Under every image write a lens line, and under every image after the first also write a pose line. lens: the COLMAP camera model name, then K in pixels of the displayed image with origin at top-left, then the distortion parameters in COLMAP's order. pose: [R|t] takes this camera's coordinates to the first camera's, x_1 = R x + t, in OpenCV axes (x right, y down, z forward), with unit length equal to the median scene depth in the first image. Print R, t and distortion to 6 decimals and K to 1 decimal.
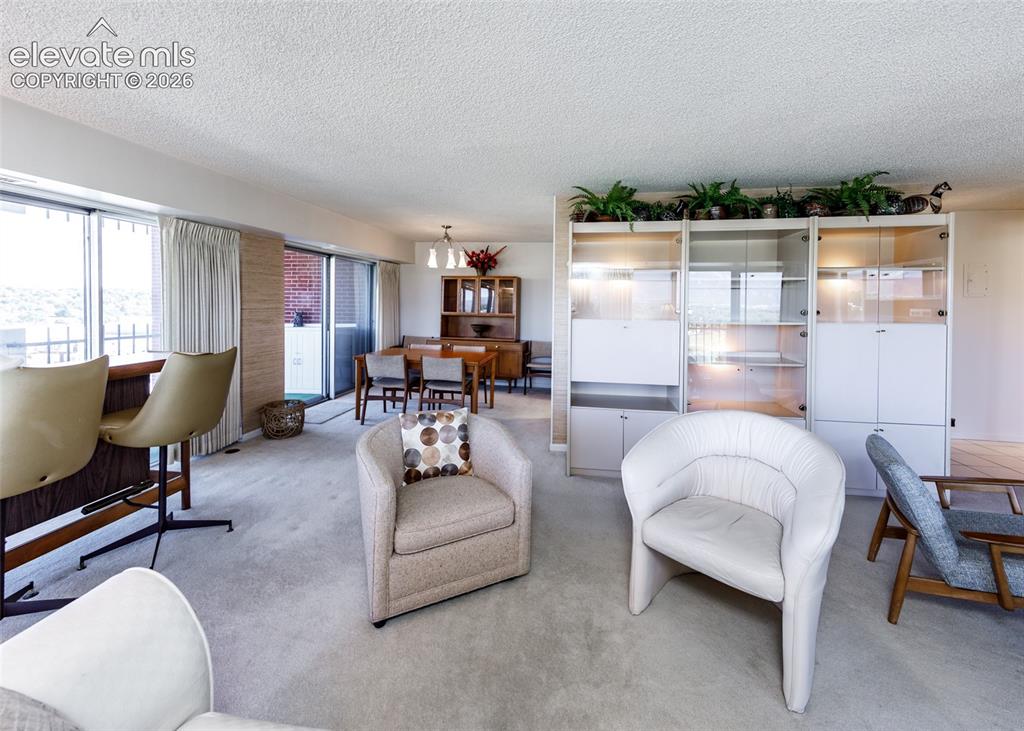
lens RADIAL K [[392.9, 0, 545.7], [0, 392.9, 309.6], [0, 0, 1]] dist [-0.000210, 0.000125]
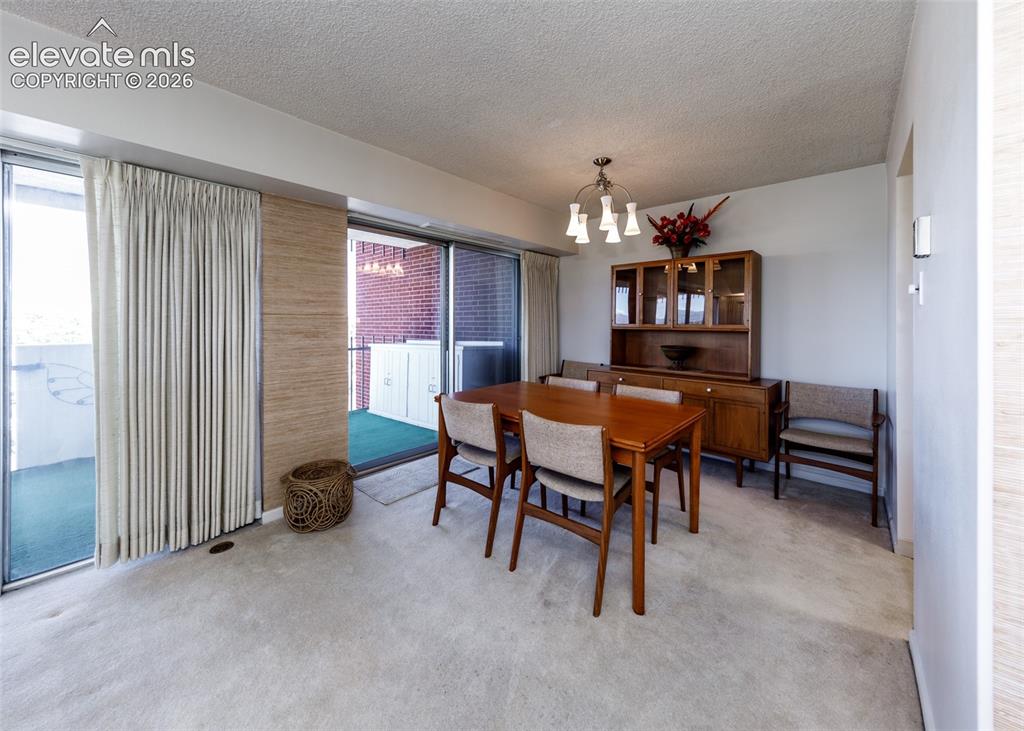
lens RADIAL K [[372.9, 0, 537.2], [0, 372.9, 326.3], [0, 0, 1]] dist [0.001842, 0.000032]
pose [[0.833677, -0.008478, -0.552188, -0.047355], [0.001808, 0.999919, -0.012622, 0.019490], [0.552250, 0.009524, 0.833624, 0.528358]]
